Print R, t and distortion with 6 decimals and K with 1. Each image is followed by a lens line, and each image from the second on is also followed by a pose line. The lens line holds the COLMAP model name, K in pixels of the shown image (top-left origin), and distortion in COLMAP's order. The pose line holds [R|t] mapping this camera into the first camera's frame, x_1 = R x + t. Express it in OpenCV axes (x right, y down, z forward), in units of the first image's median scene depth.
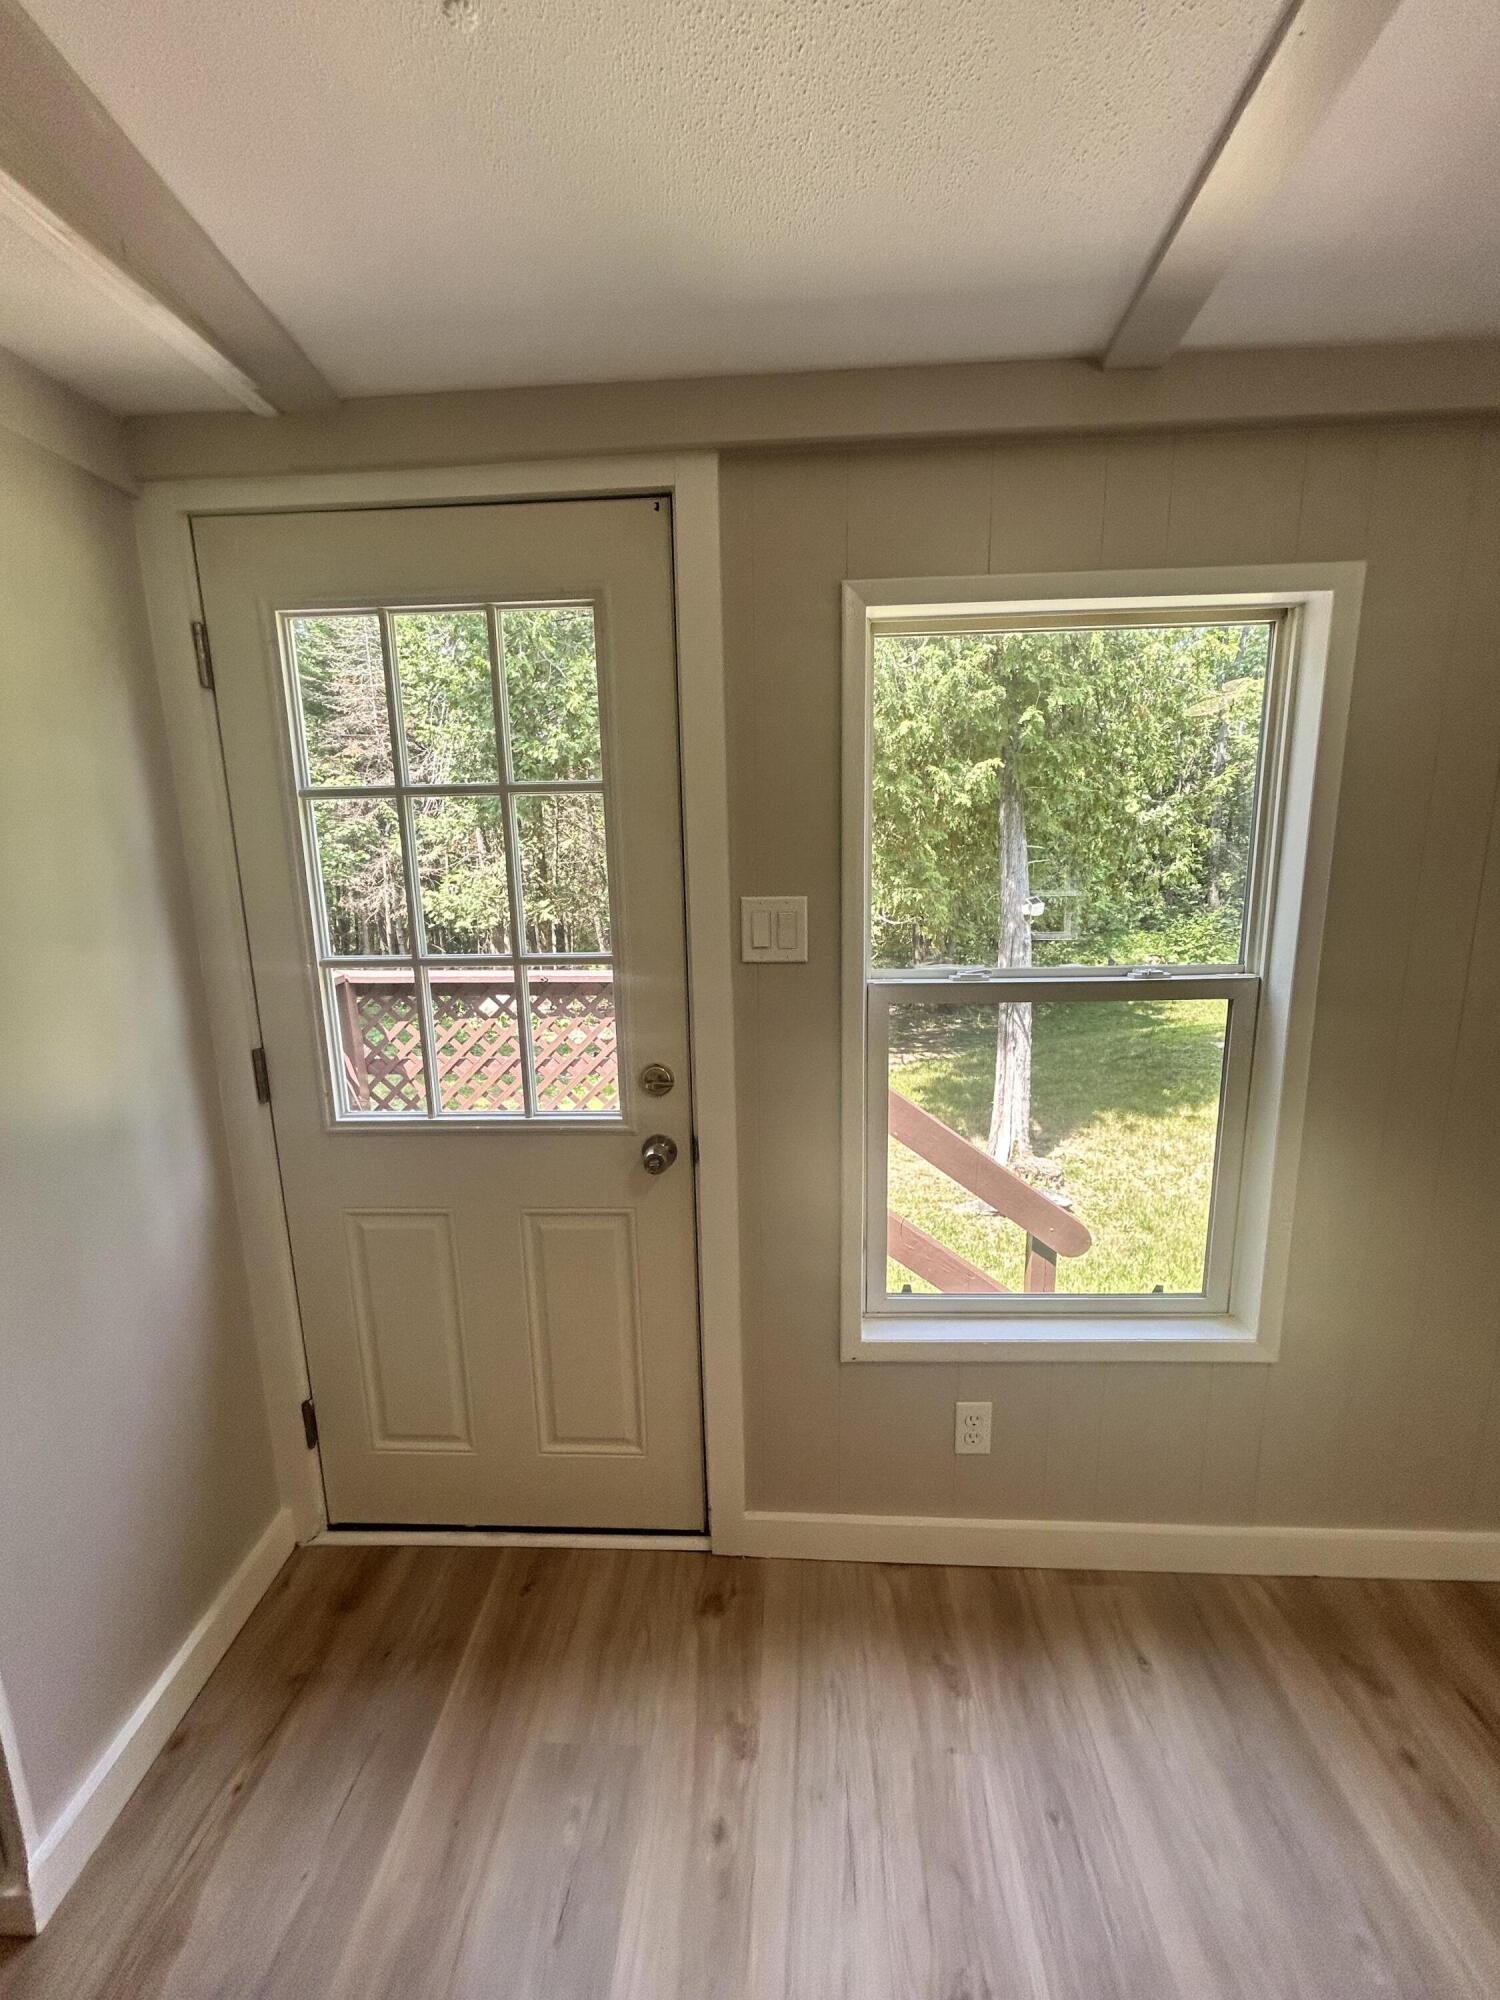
lens RADIAL K [[807.0, 0, 742.4], [0, 807.0, 999.8], [0, 0, 1]] dist [0.001299, 0.000971]
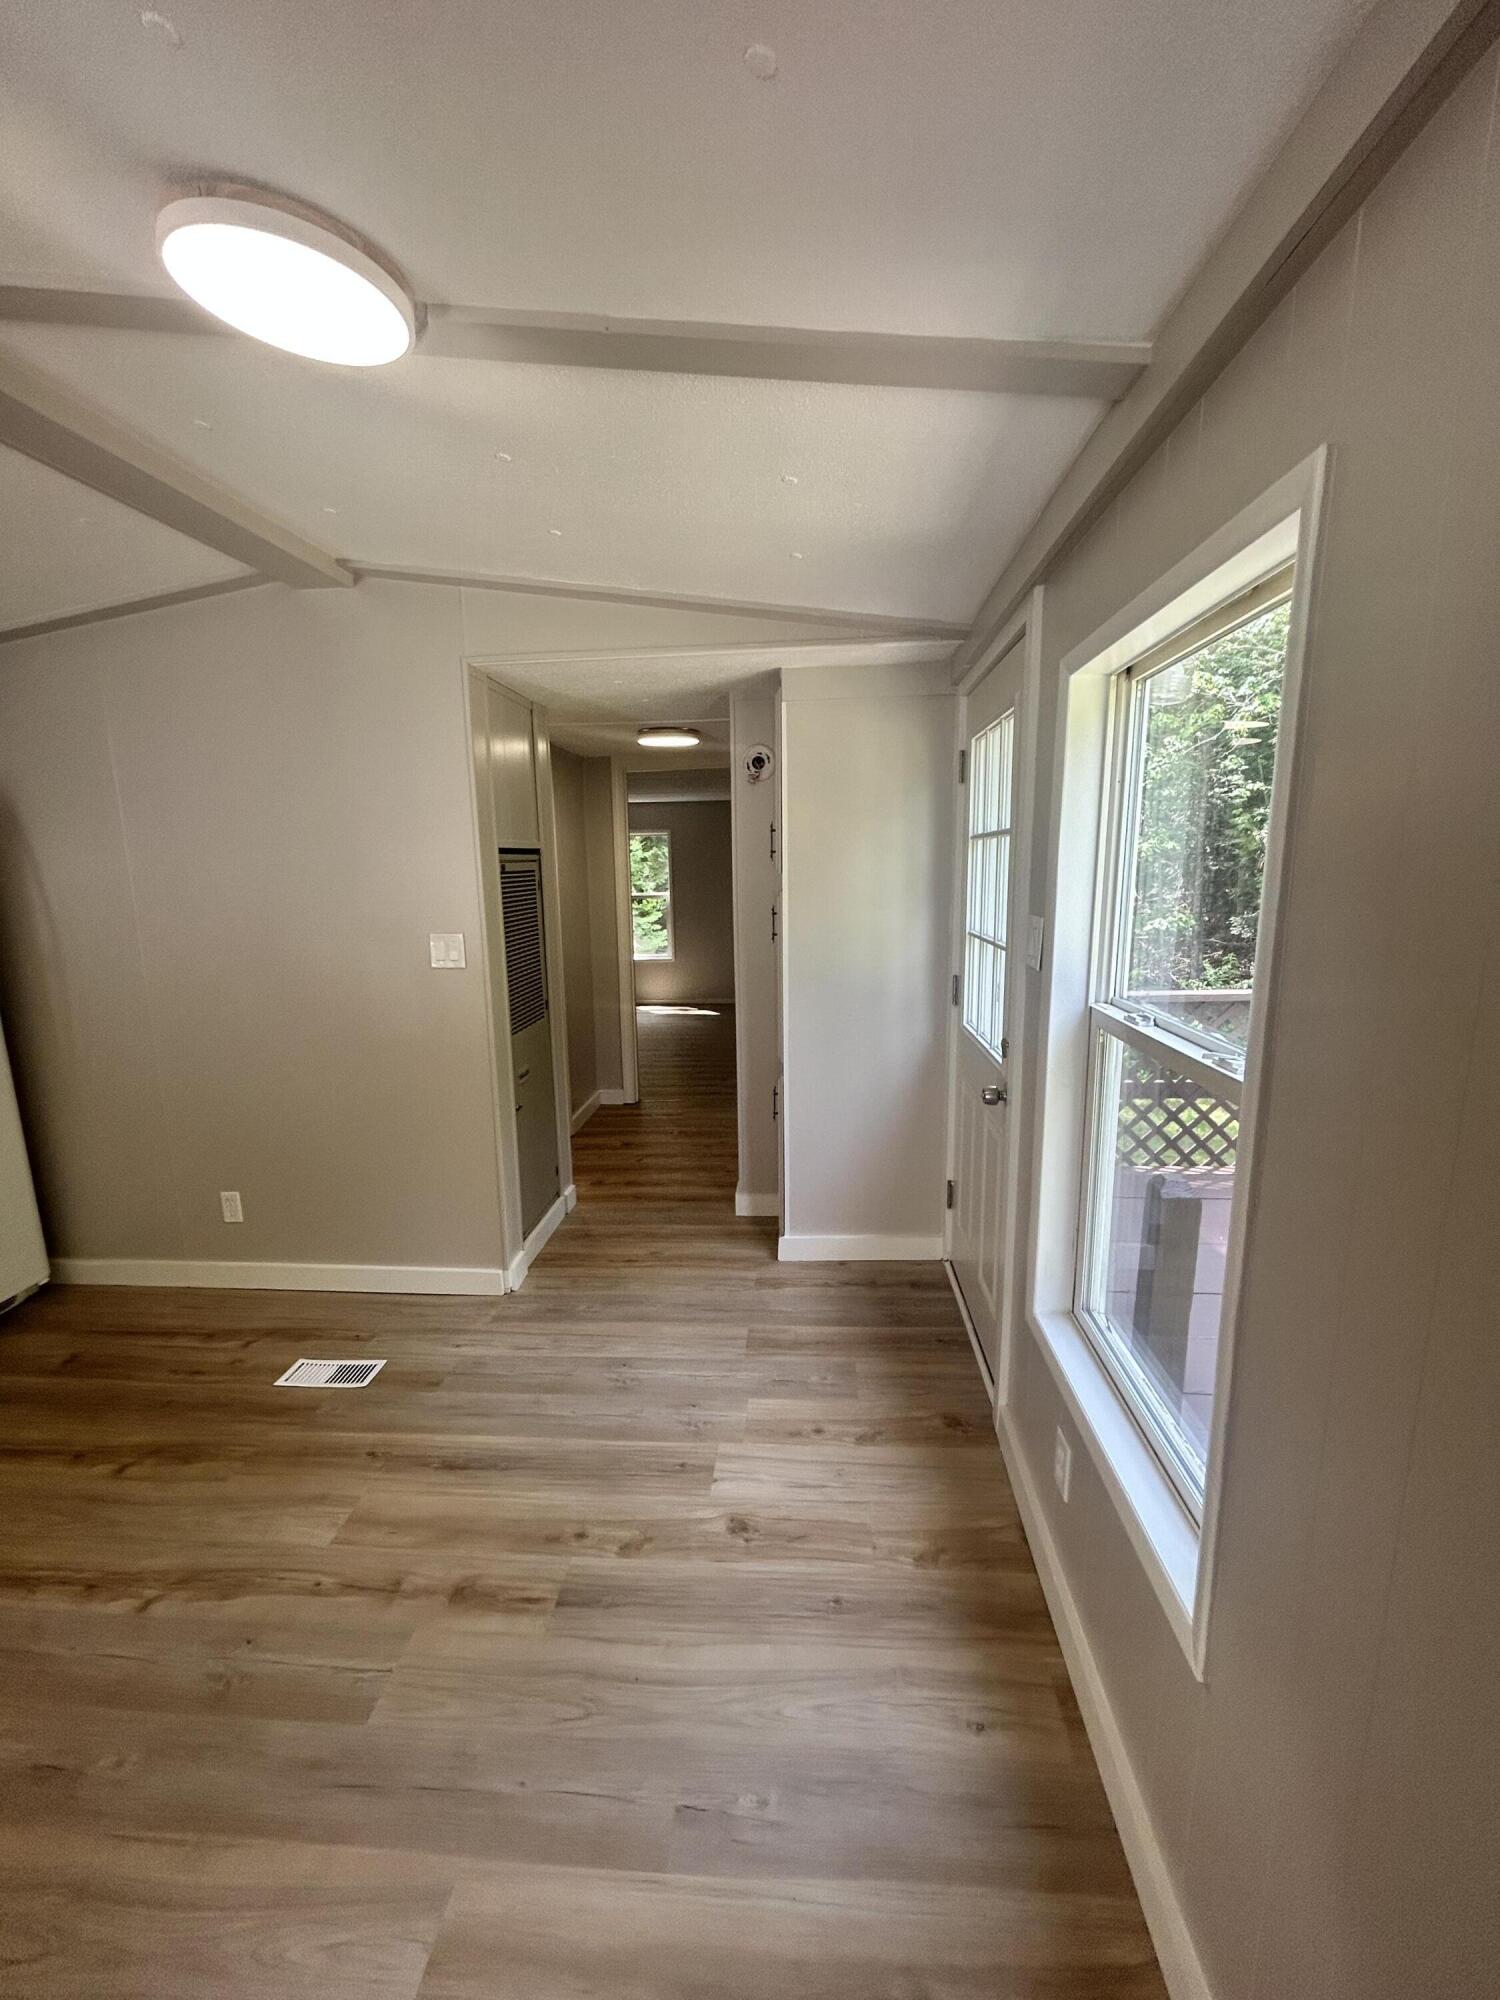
lens RADIAL K [[807.0, 0, 748.4], [0, 807.0, 995.7], [0, 0, 1]] dist [0.001299, 0.000971]
pose [[-0.030706, 0.181972, -0.982824, 1.401473], [-0.175371, 0.967054, 0.184531, -0.171440], [0.984023, 0.178026, 0.002218, 0.617982]]
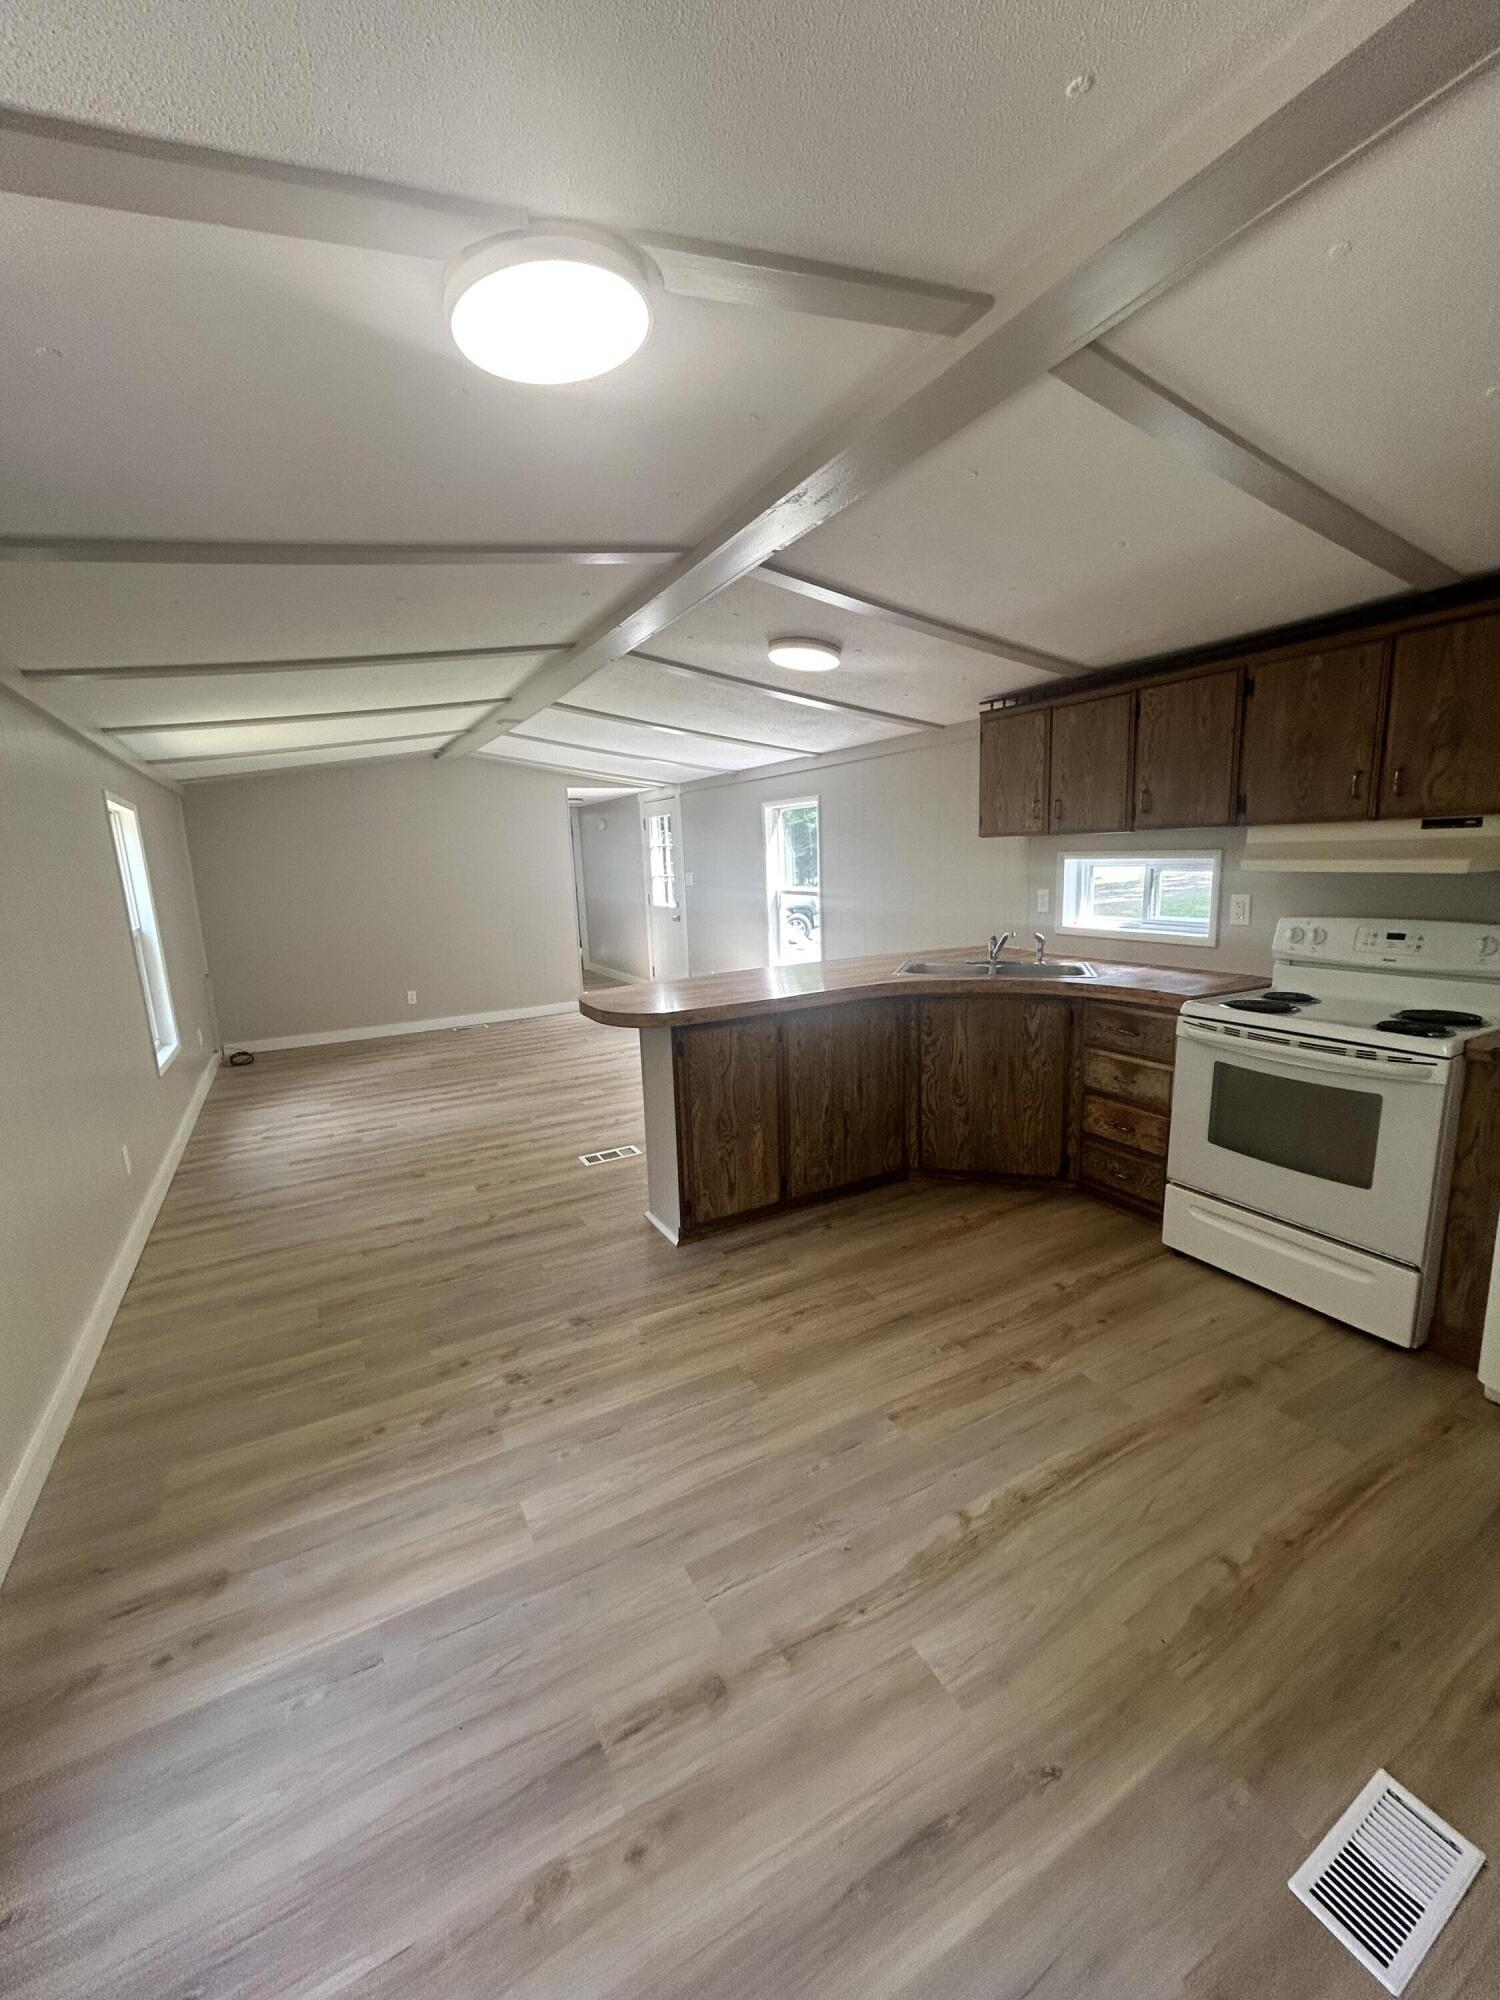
lens RADIAL K [[807.0, 0, 752.6], [0, 807.0, 998.2], [0, 0, 1]] dist [0.001299, 0.000971]
pose [[-0.528626, -0.117272, 0.840715, -0.504359], [0.211526, 0.940969, 0.264260, -0.107788], [-0.822077, 0.317528, -0.472615, 0.520198]]
